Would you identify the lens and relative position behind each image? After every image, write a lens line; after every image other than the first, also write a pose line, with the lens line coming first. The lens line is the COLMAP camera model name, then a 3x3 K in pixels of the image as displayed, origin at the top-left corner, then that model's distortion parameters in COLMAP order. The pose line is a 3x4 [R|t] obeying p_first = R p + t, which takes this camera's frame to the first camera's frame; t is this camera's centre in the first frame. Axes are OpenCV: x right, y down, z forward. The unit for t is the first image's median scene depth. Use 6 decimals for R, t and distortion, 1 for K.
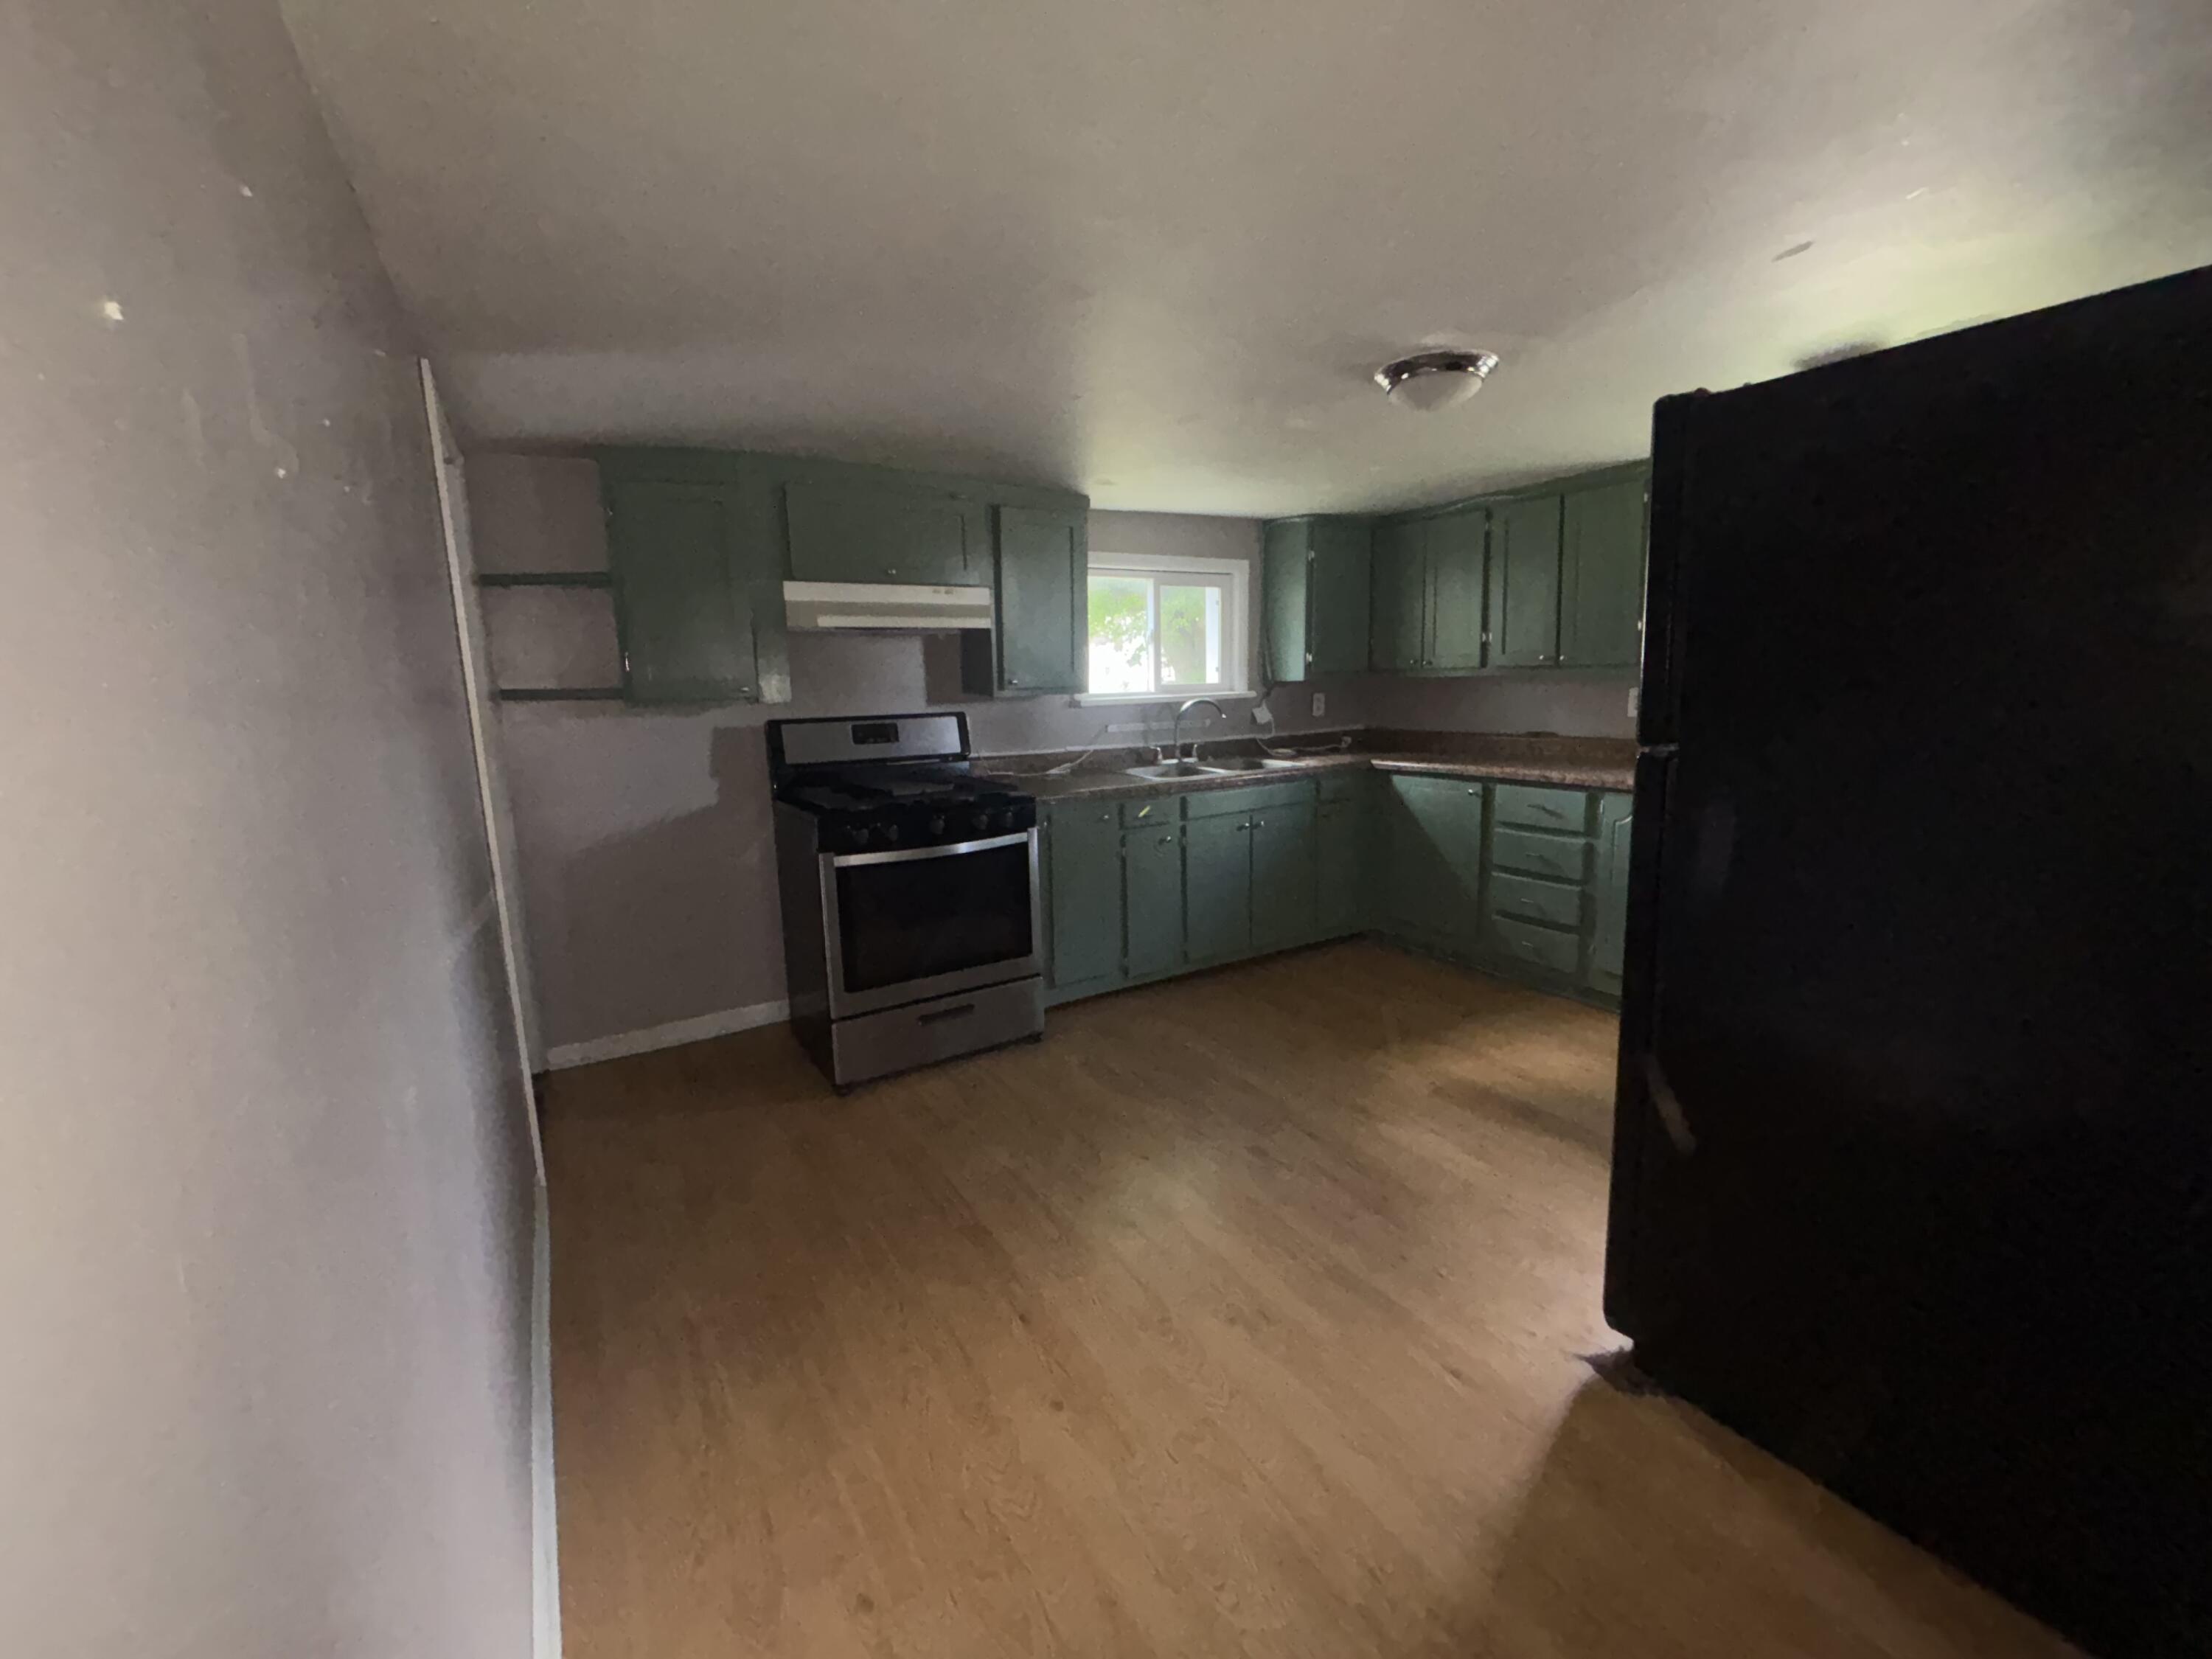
lens RADIAL K [[886.6, 0, 1092.4], [0, 886.6, 819.4], [0, 0, 1]] dist [-0.001163, -0.000413]
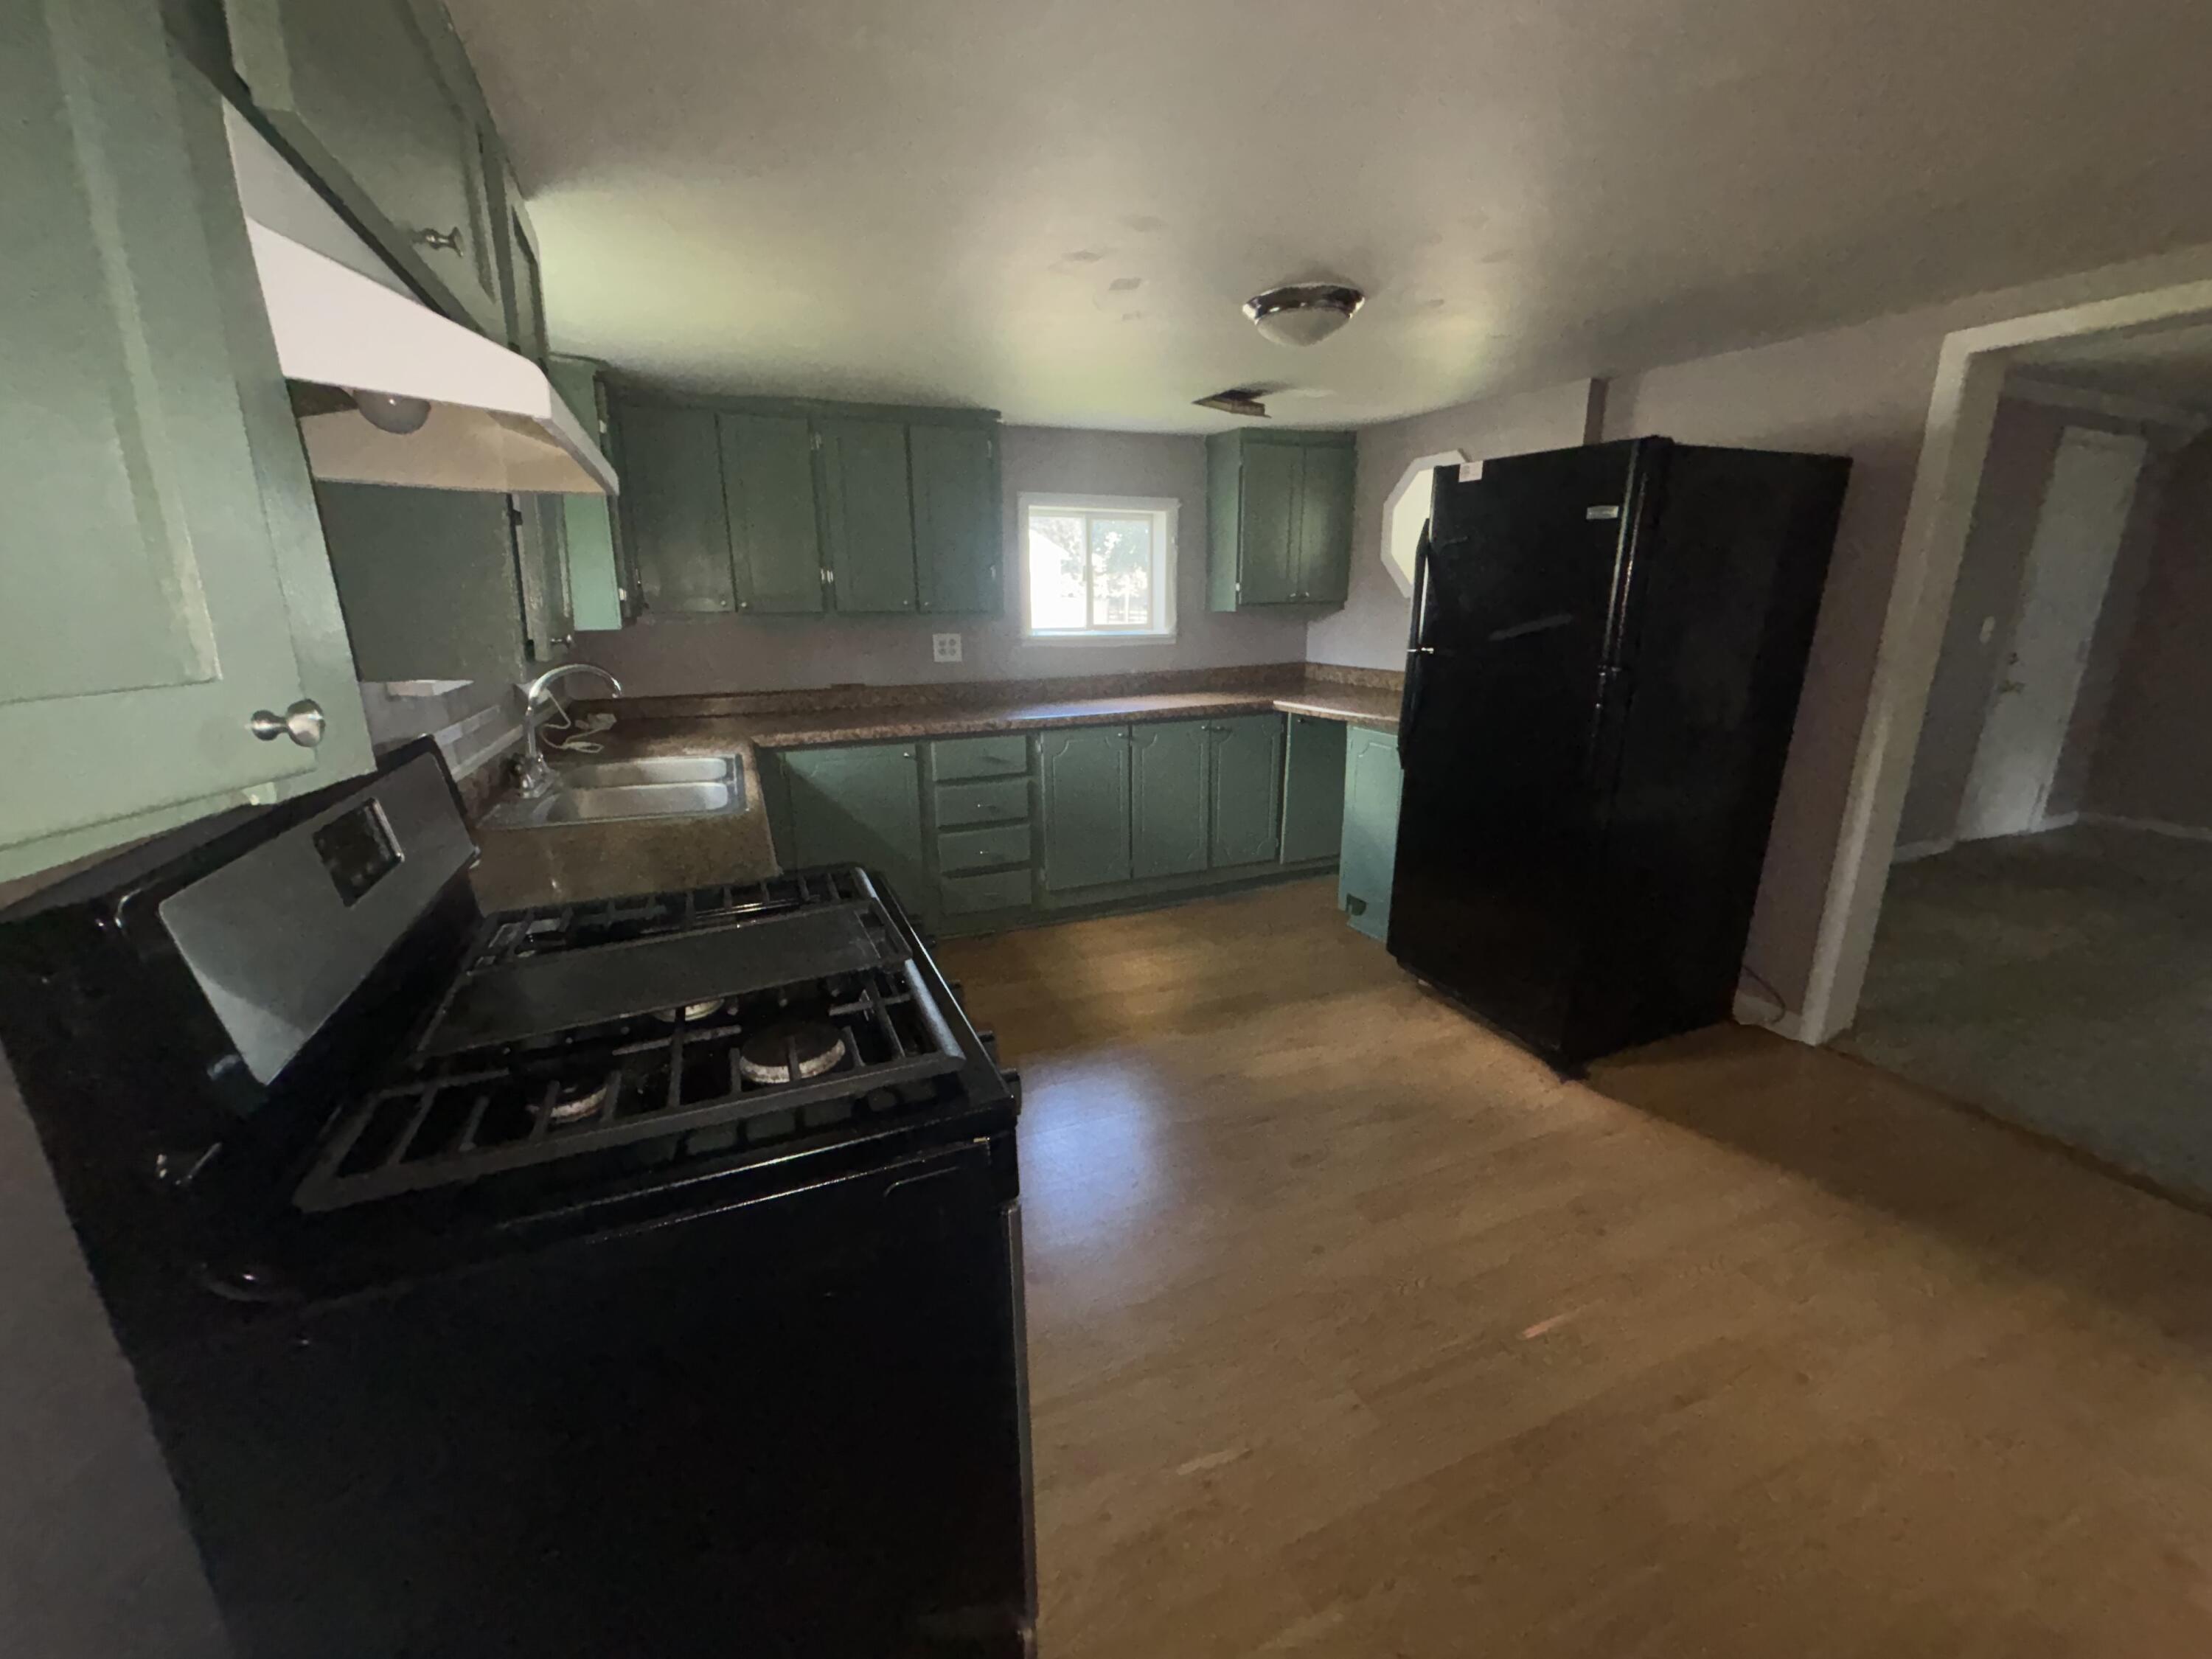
lens RADIAL K [[886.6, 0, 1096.4], [0, 886.6, 827.7], [0, 0, 1]] dist [-0.001163, -0.000413]
pose [[0.141606, -0.227666, 0.963388, -0.622149], [0.162424, 0.965349, 0.204255, -0.164872], [-0.976507, 0.127554, 0.173678, 0.989804]]
